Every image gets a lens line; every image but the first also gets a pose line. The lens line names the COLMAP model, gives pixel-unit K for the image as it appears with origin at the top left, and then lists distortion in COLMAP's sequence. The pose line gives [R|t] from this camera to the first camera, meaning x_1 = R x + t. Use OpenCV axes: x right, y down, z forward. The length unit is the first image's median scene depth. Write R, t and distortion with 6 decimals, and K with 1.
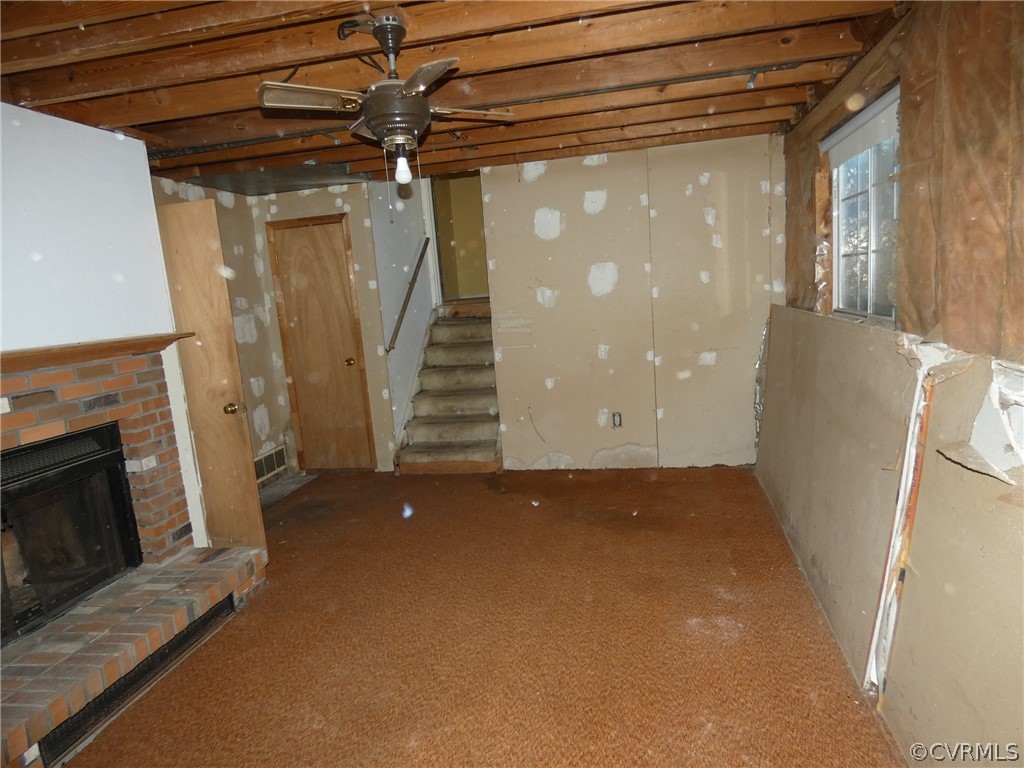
lens RADIAL K [[609.7, 0, 512.0], [0, 609.7, 380.8], [0, 0, 1]] dist [-0.014971, 0.008294]
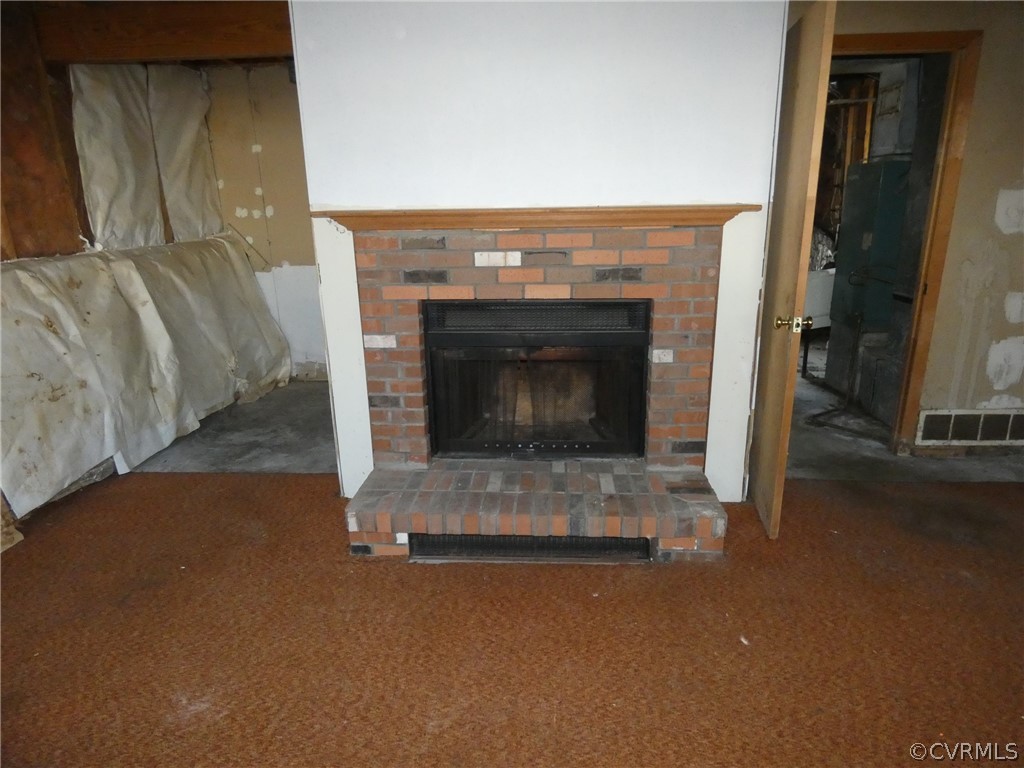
lens RADIAL K [[609.7, 0, 513.2], [0, 609.7, 388.8], [0, 0, 1]] dist [-0.014971, 0.008294]
pose [[0.136406, 0.368133, -0.919713, 0.194383], [-0.138728, 0.926341, 0.350211, -0.099665], [0.980891, 0.079819, 0.177429, 0.667600]]
